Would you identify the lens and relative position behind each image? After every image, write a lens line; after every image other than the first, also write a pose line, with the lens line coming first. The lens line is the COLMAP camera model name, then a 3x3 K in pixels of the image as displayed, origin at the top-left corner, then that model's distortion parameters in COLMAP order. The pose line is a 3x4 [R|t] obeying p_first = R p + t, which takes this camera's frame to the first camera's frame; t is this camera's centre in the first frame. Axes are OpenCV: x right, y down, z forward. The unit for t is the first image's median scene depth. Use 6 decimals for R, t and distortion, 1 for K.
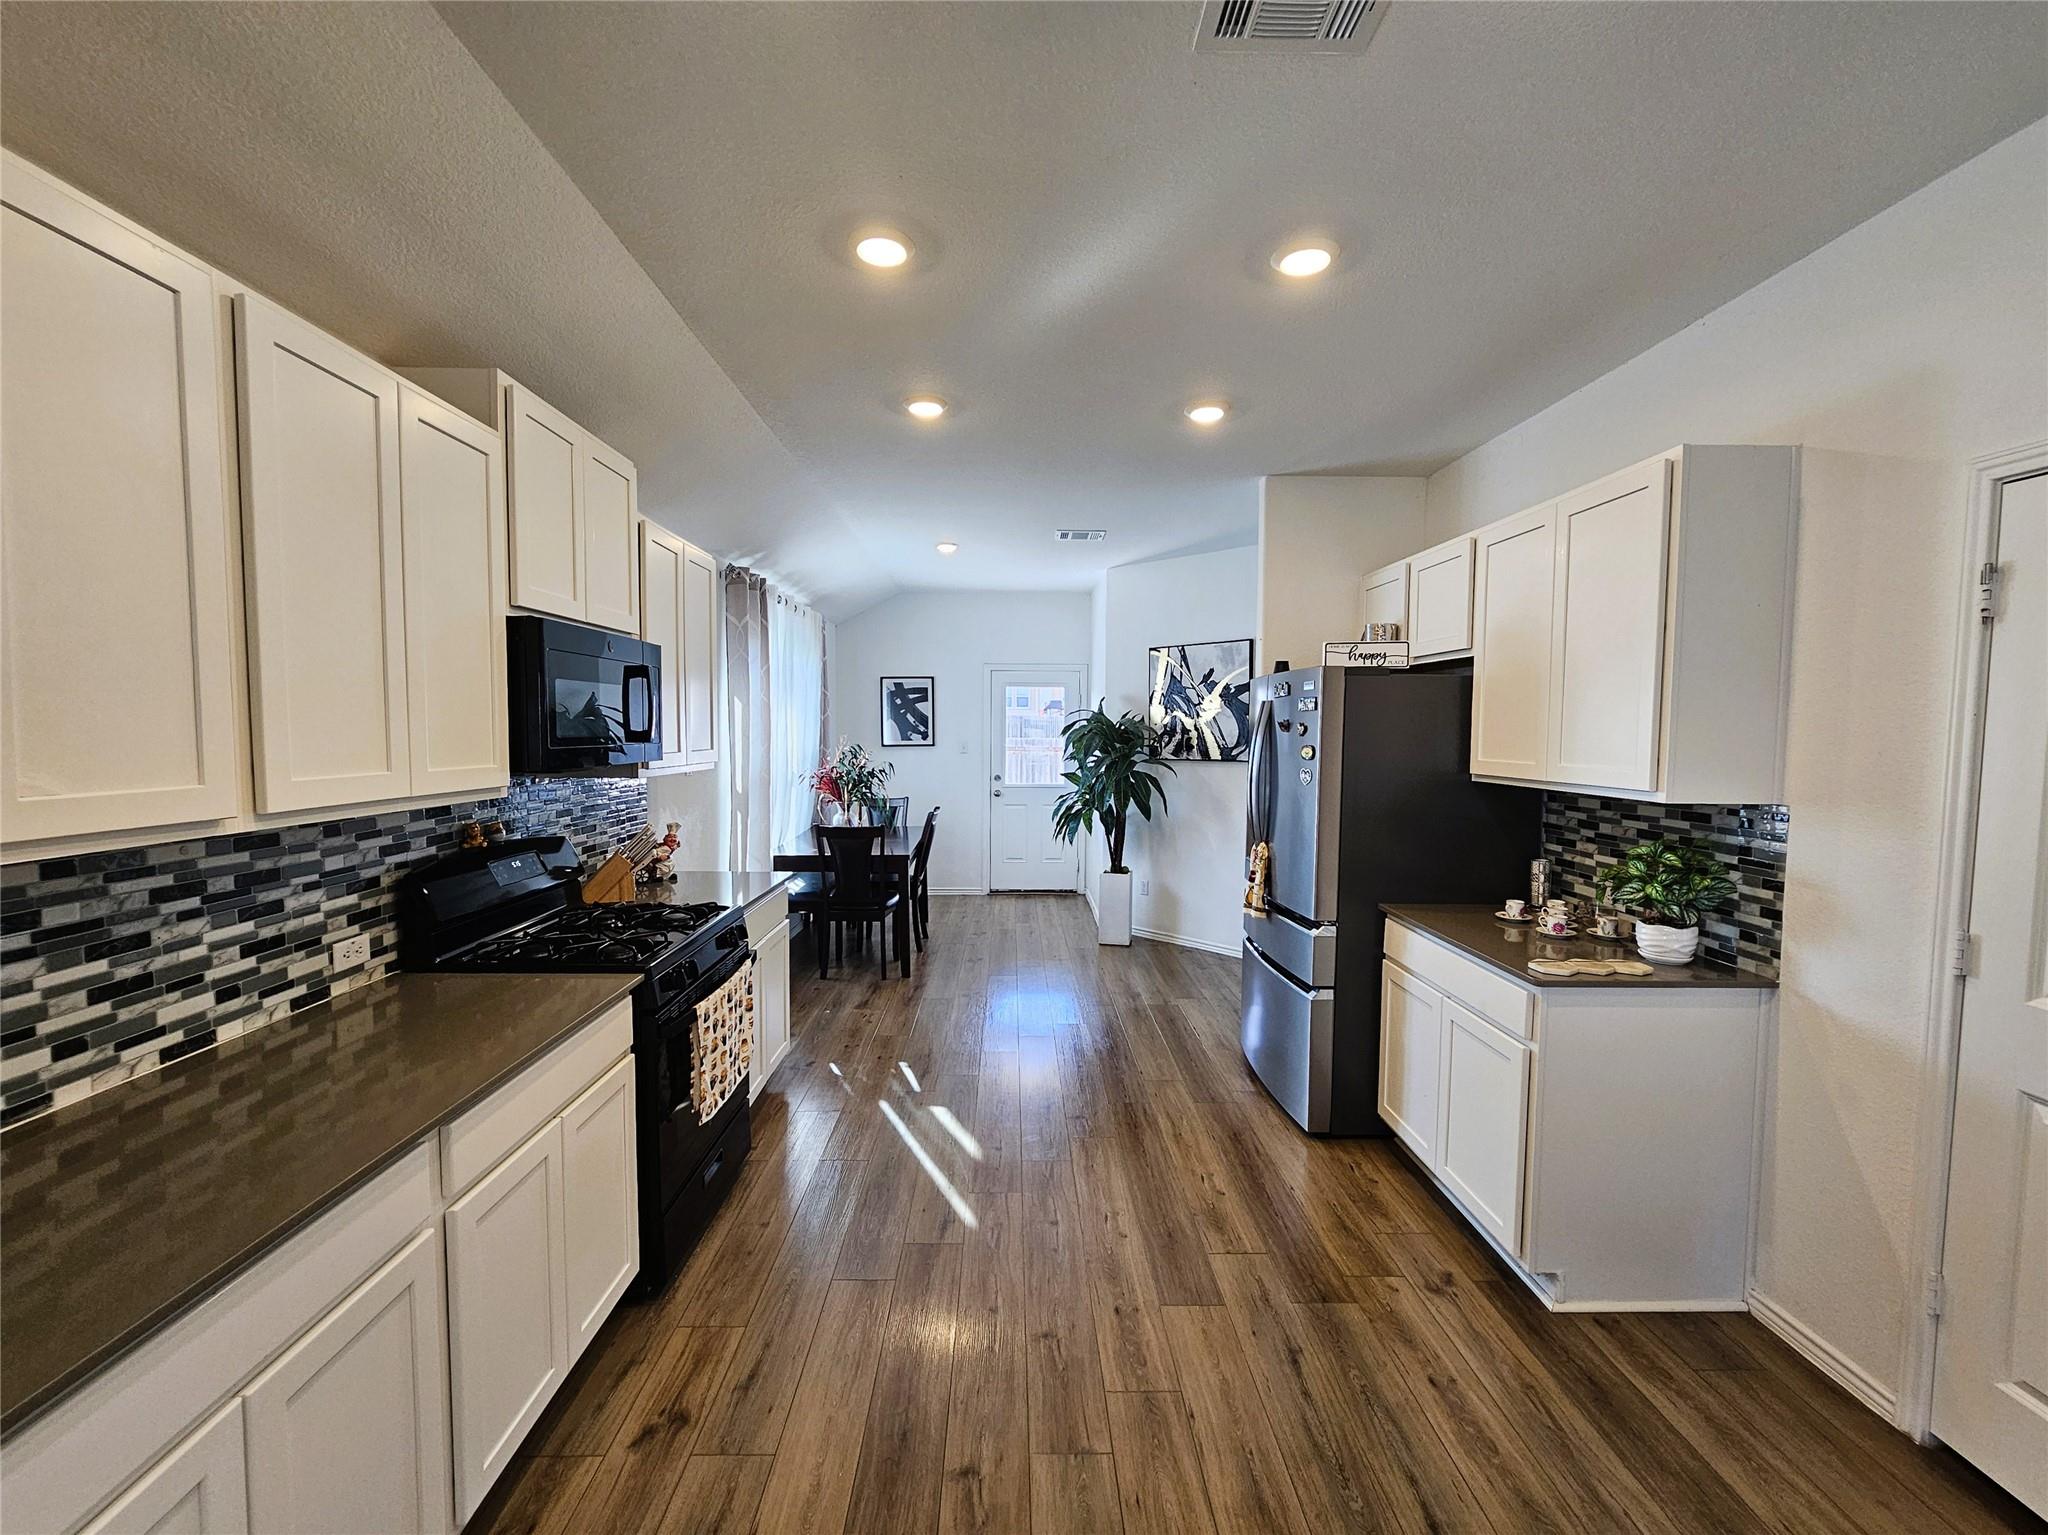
lens RADIAL K [[847.5, 0, 1024.0], [0, 847.5, 767.5], [0, 0, 1]] dist [0.014808, -0.005110]
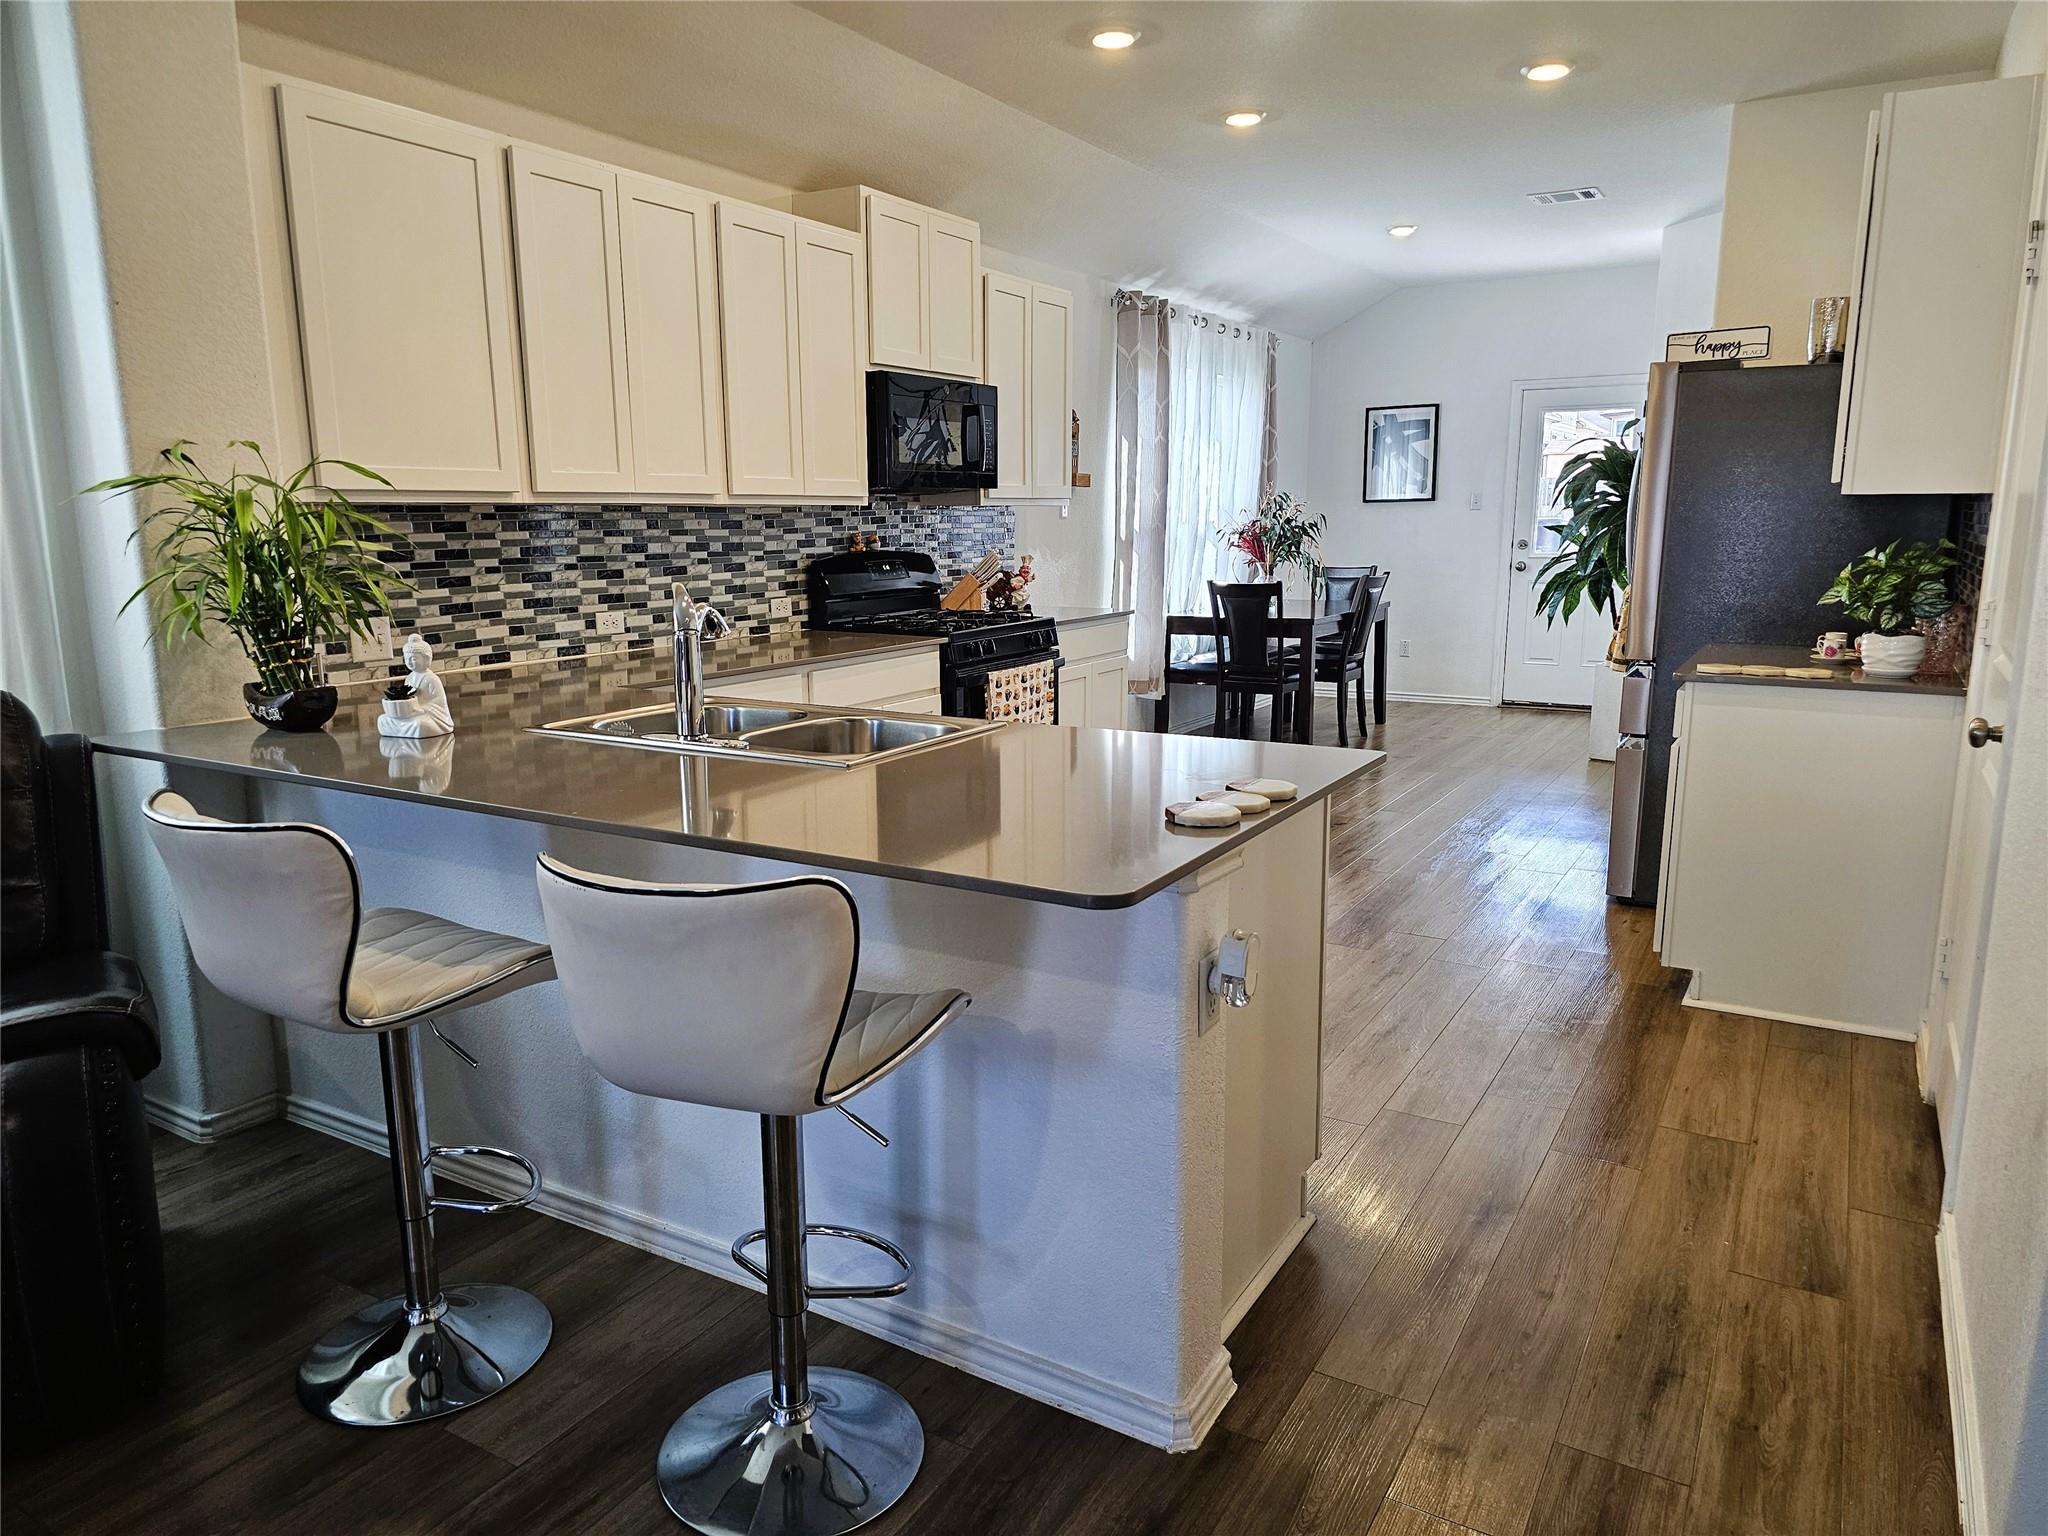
lens RADIAL K [[1409.3, 0, 1005.3], [0, 1409.3, 744.4], [0, 0, 1]] dist [0.083564, -0.082997]
pose [[0.846815, 0.077042, -0.526278, 0.365550], [-0.015058, 0.992530, 0.121068, 0.061136], [0.531674, -0.094598, 0.841649, -0.379492]]
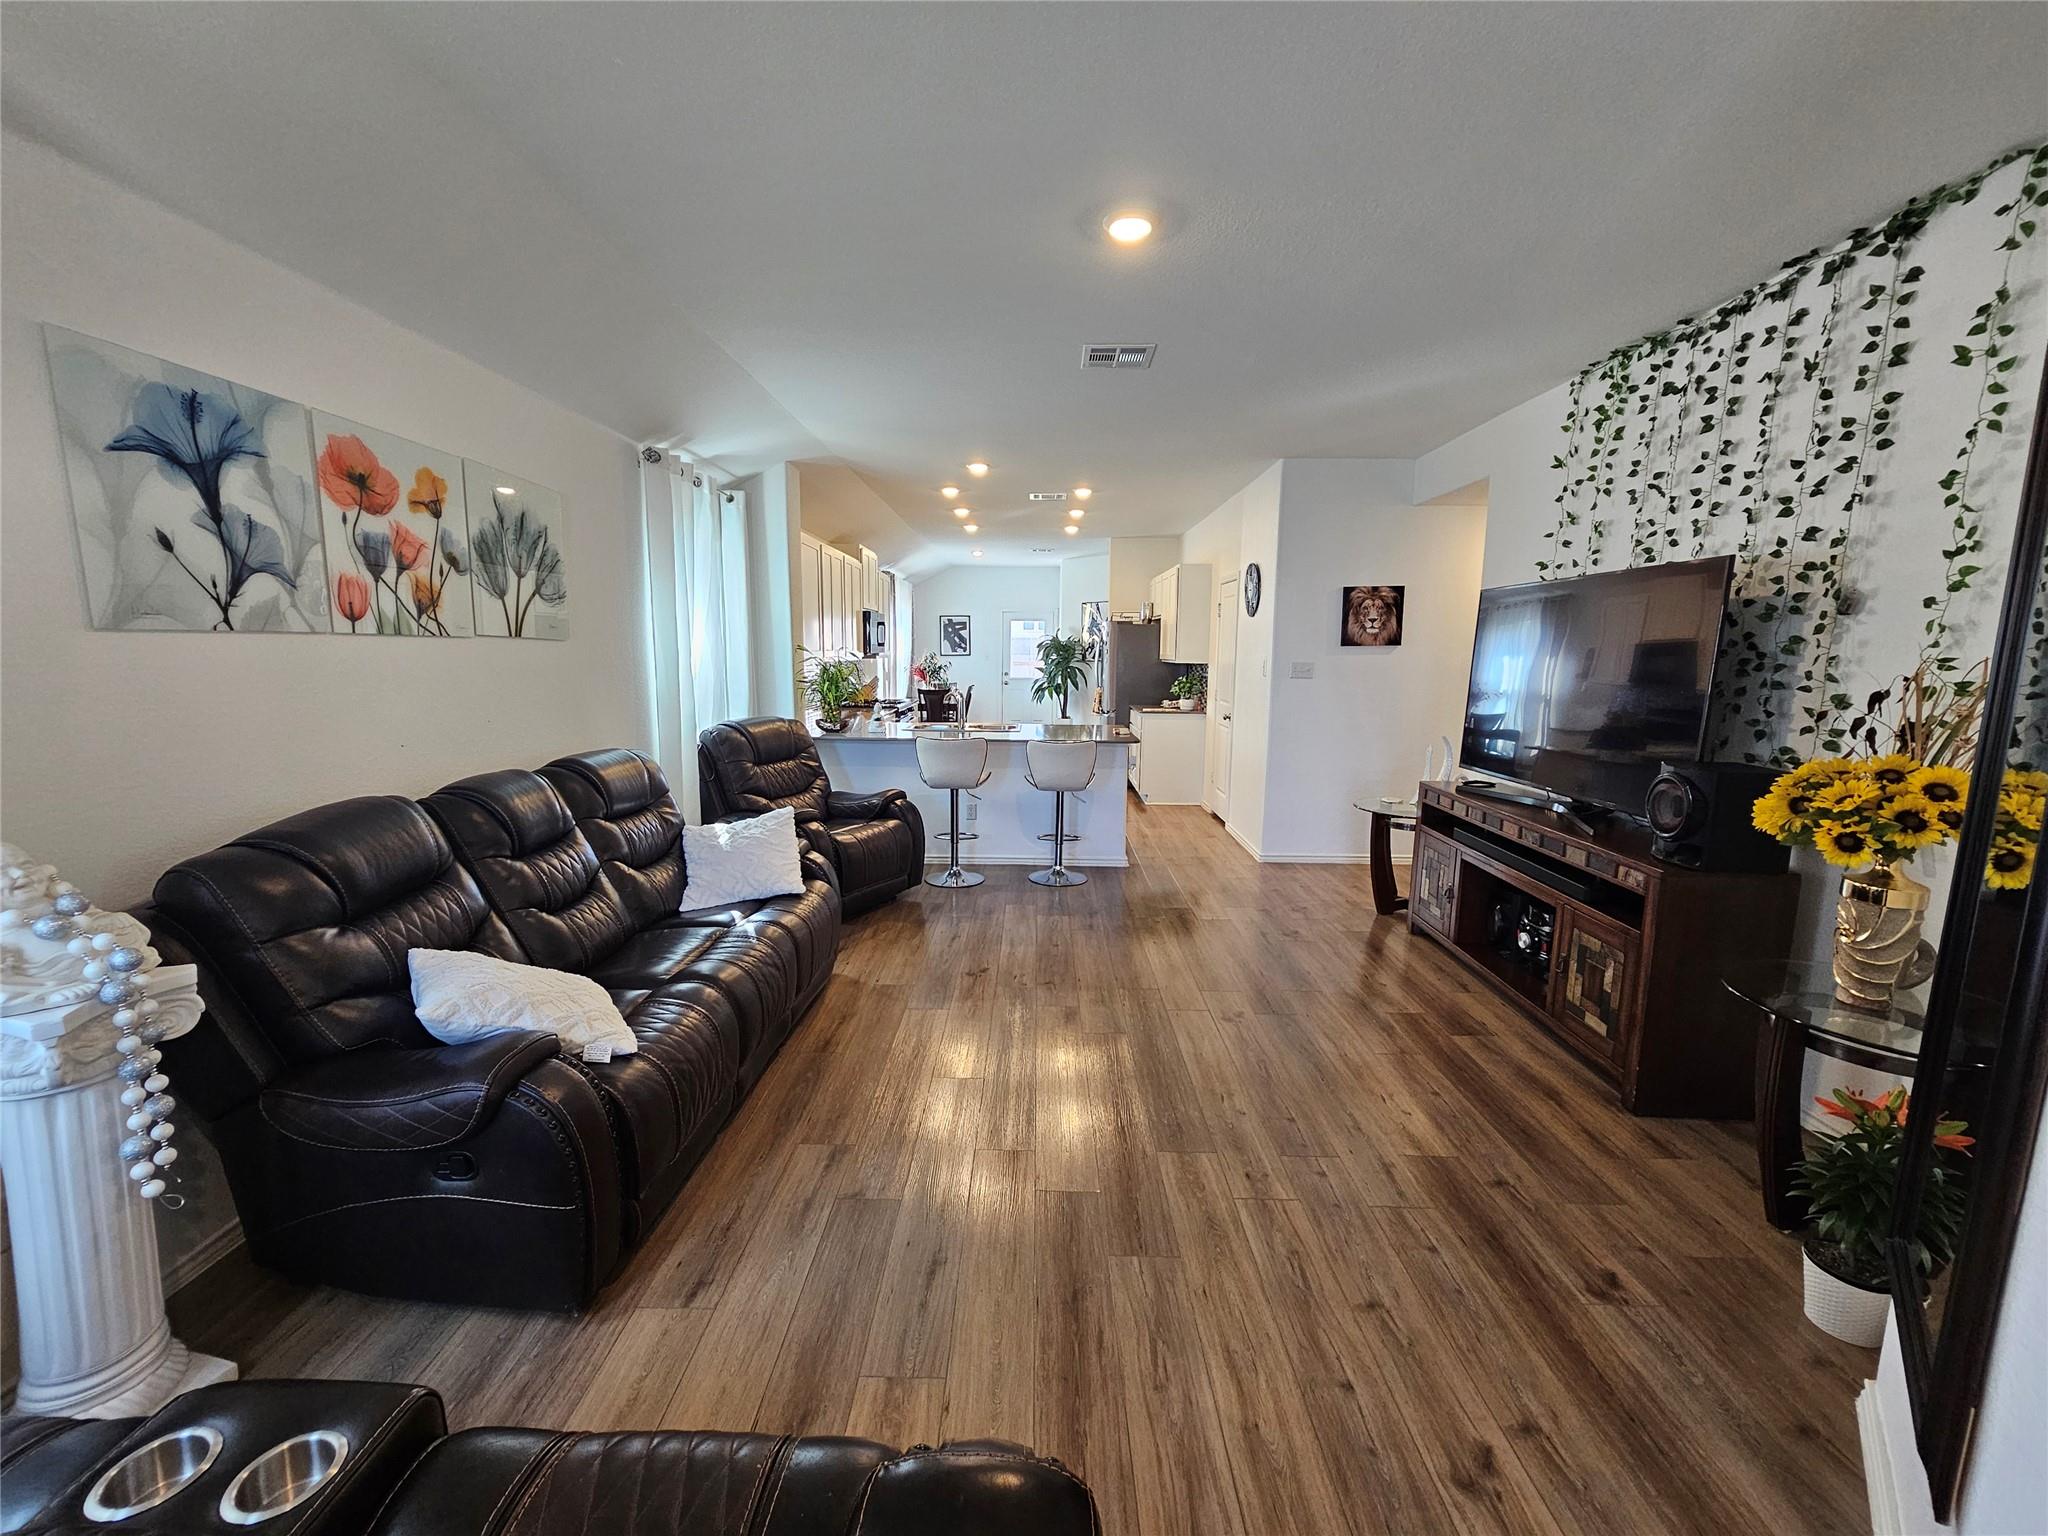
lens RADIAL K [[847.5, 0, 1024.0], [0, 847.5, 768.0], [0, 0, 1]] dist [0.014808, -0.005110]
pose [[0.999443, 0.005443, -0.032925, 0.098622], [-0.002400, 0.995778, 0.091768, 0.069795], [0.033285, -0.091638, 0.995236, -1.174368]]
